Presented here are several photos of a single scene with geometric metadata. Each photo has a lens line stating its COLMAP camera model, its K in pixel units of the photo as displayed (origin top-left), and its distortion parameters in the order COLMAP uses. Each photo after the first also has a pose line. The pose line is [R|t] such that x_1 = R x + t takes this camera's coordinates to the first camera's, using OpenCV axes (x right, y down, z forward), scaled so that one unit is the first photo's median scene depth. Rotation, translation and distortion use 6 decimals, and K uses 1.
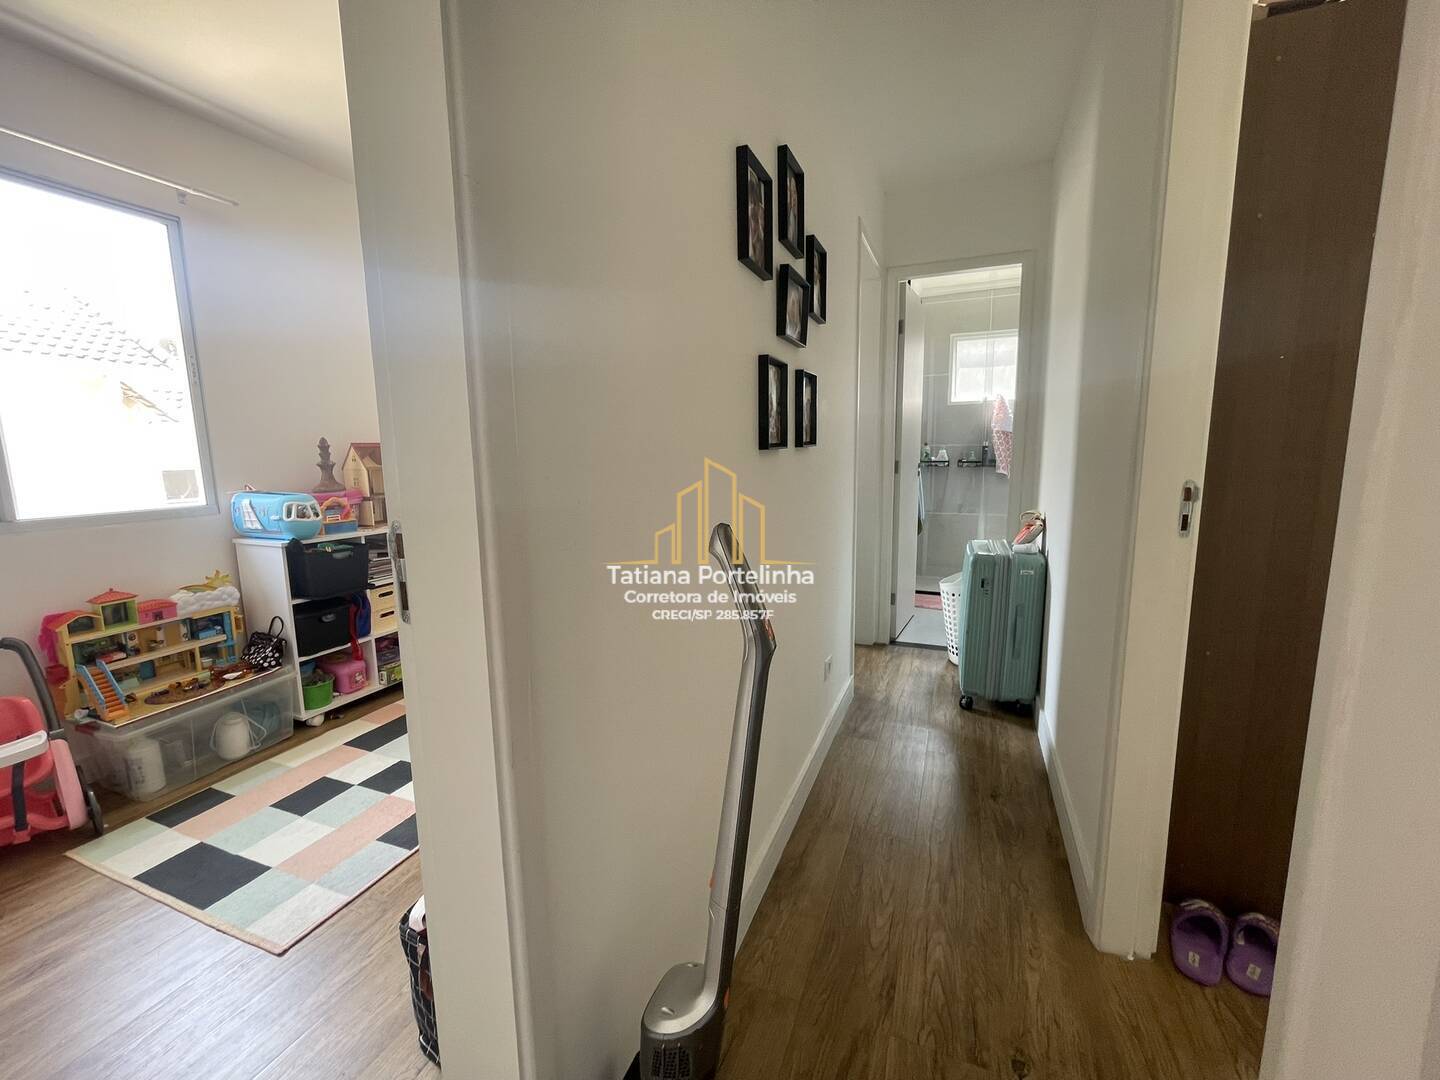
lens RADIAL K [[581.8, 0, 719.2], [0, 581.8, 537.3], [0, 0, 1]] dist [-0.002776, 0.000271]
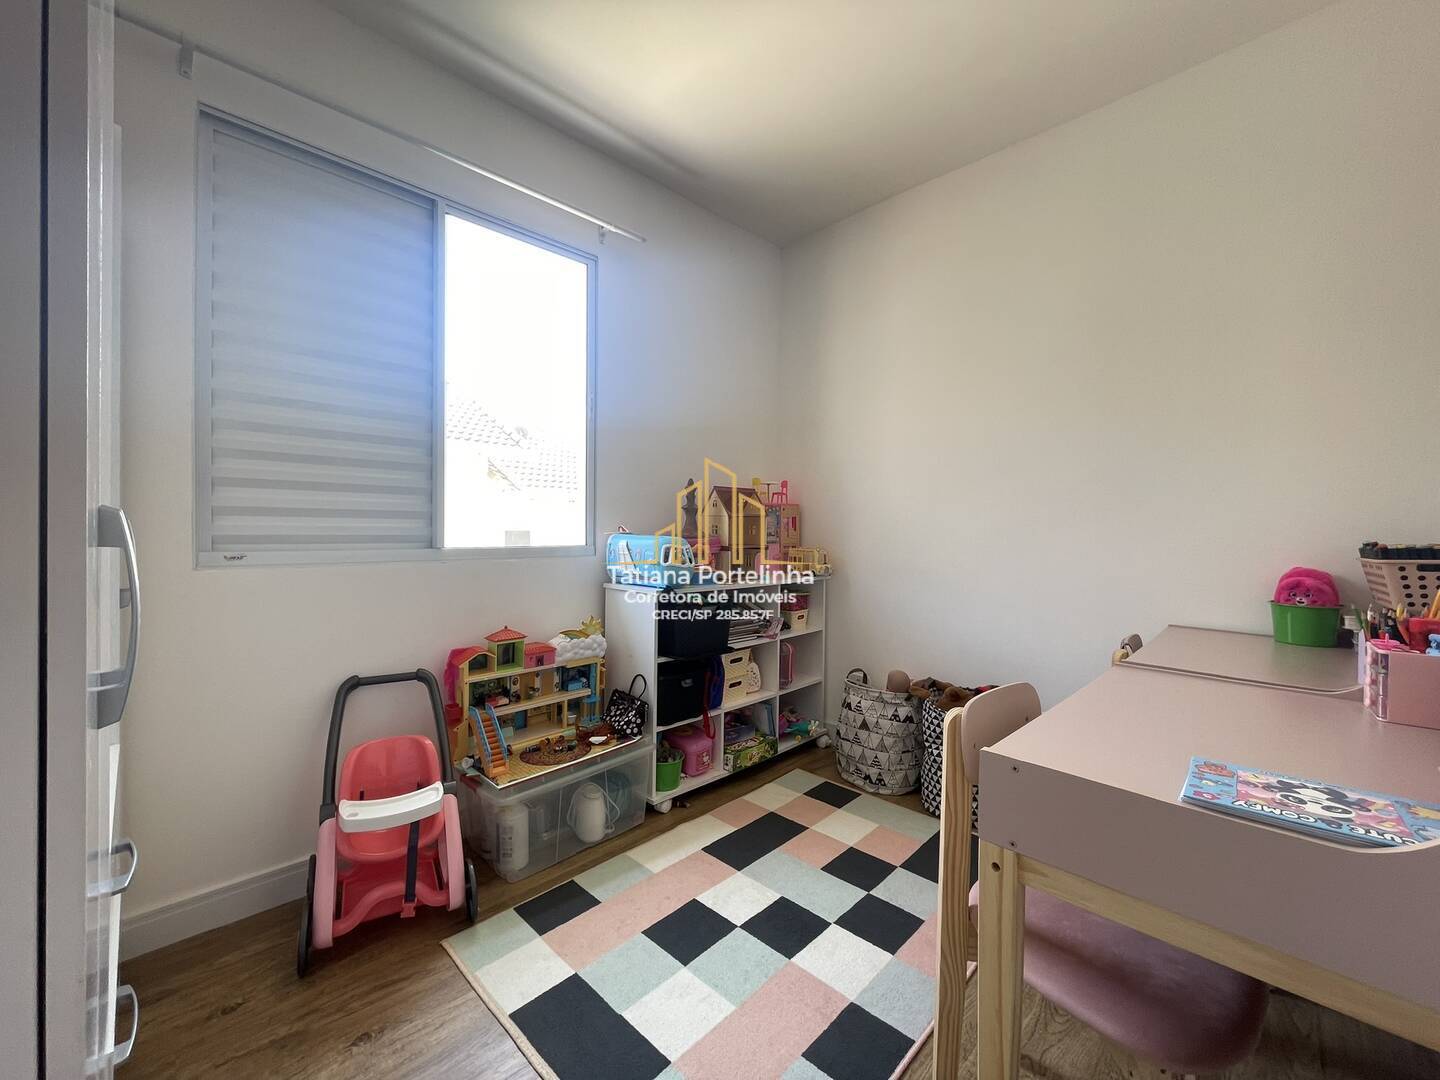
lens RADIAL K [[581.8, 0, 715.2], [0, 581.8, 539.0], [0, 0, 1]] dist [-0.002776, 0.000271]
pose [[0.922697, 0.028026, -0.384505, -0.351636], [-0.078216, 0.990221, -0.115518, 0.028512], [0.377507, 0.136663, 0.915866, 0.231956]]
